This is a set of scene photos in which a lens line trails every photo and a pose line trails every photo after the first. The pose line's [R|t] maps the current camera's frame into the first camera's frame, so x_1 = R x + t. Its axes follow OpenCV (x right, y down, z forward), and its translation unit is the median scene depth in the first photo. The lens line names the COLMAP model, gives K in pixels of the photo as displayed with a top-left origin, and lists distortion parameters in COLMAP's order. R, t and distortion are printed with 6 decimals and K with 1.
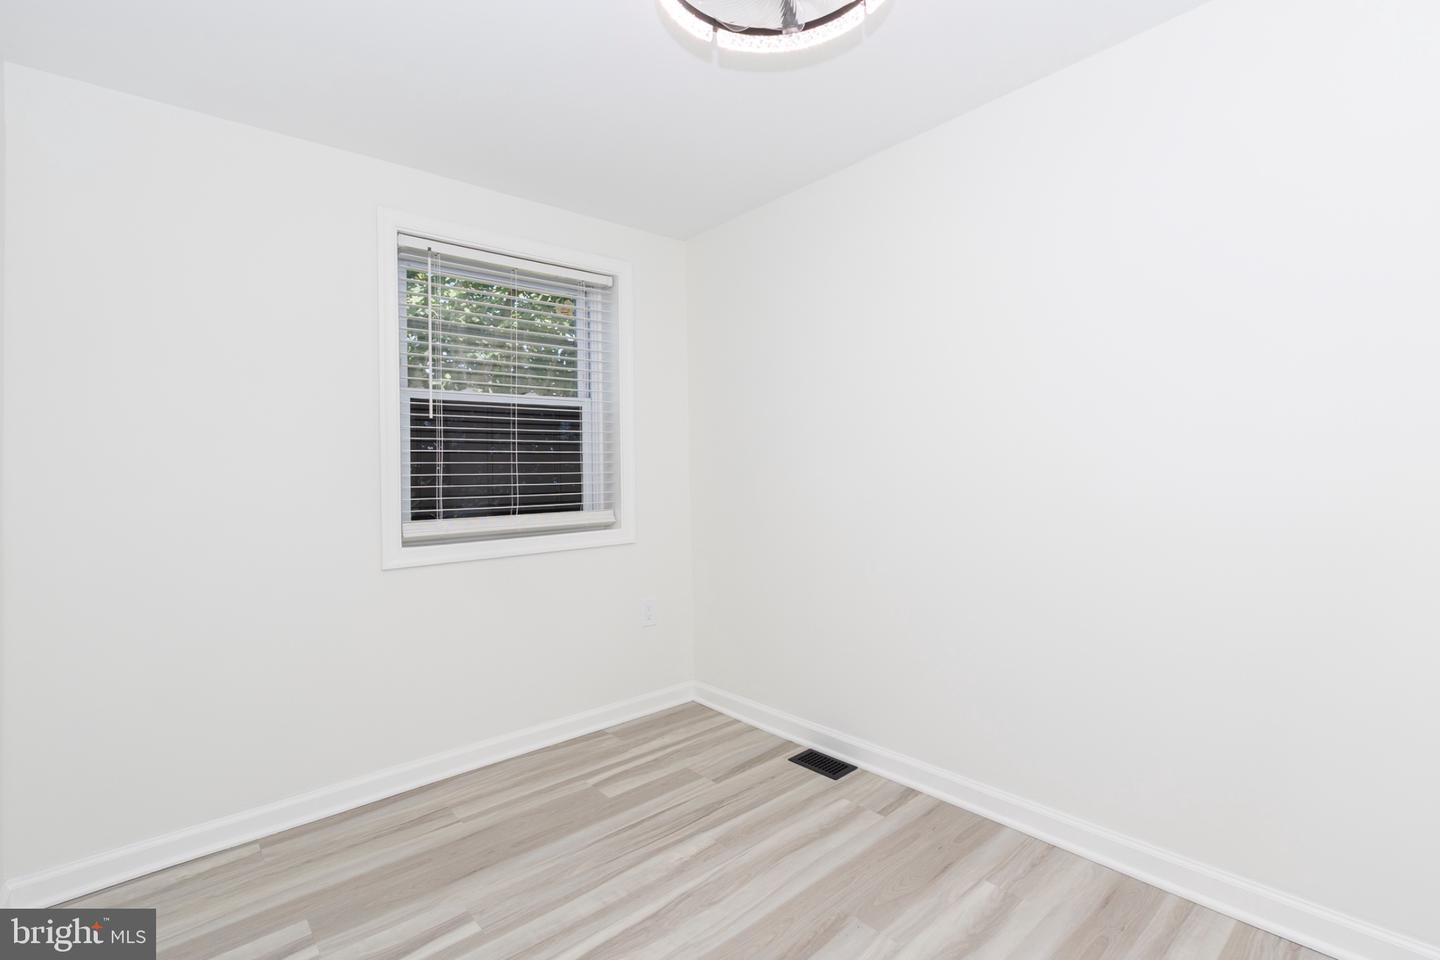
lens RADIAL K [[650.4, 0, 747.0], [0, 650.4, 451.1], [0, 0, 1]] dist [0.004392, -0.002807]
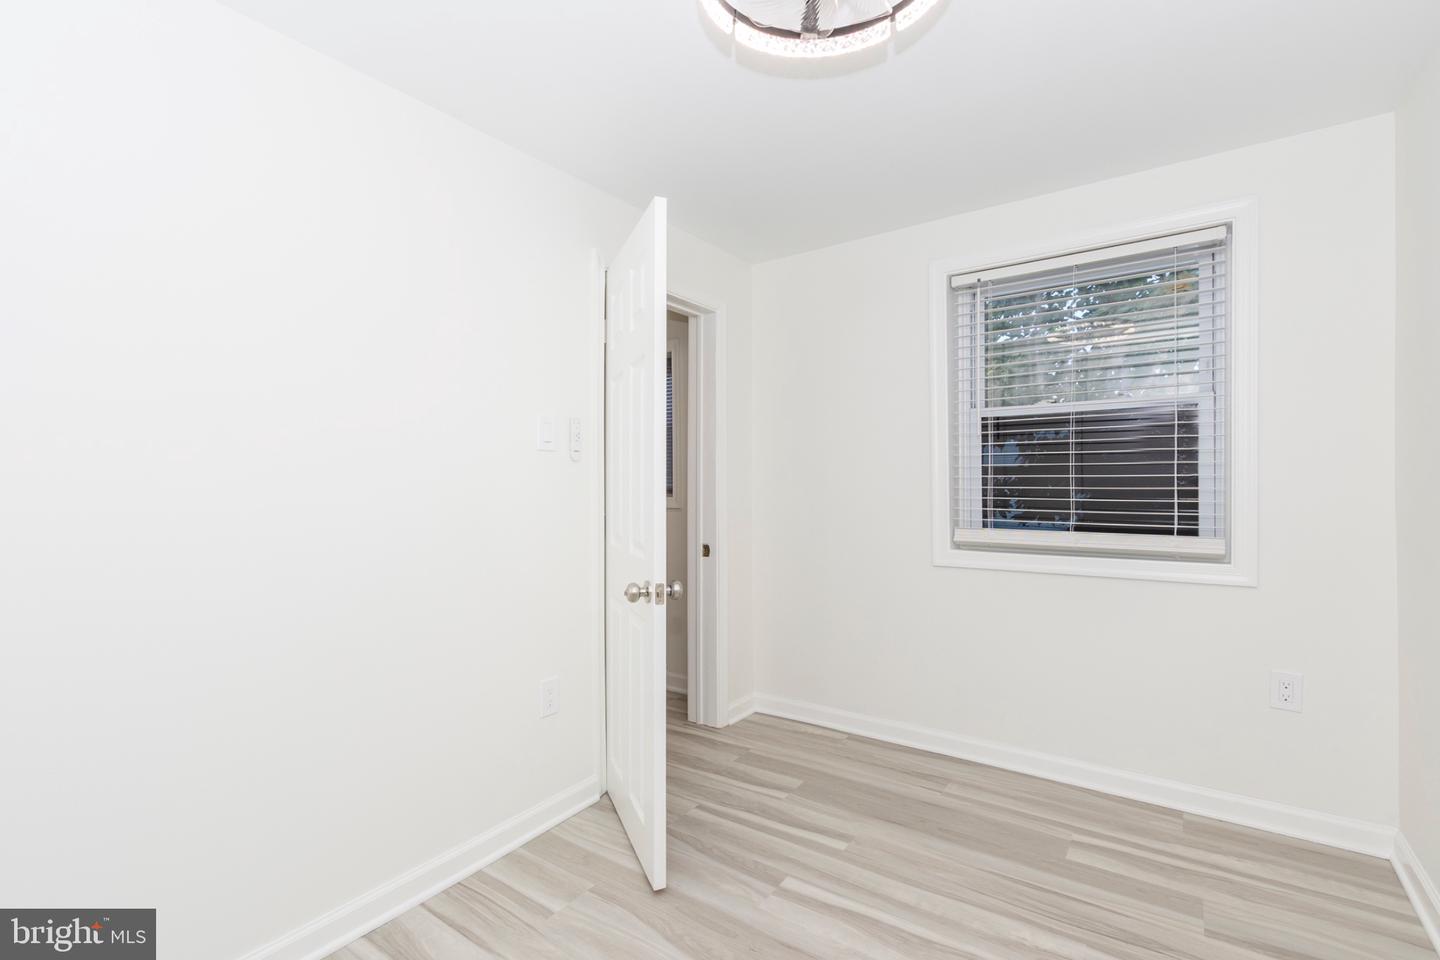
lens RADIAL K [[650.4, 0, 722.0], [0, 650.4, 481.3], [0, 0, 1]] dist [0.004392, -0.002807]
pose [[0.223301, 0.014549, -0.974641, 0.521691], [0.023412, 0.999520, 0.020284, -0.006105], [0.974468, -0.027348, 0.222853, 0.352930]]
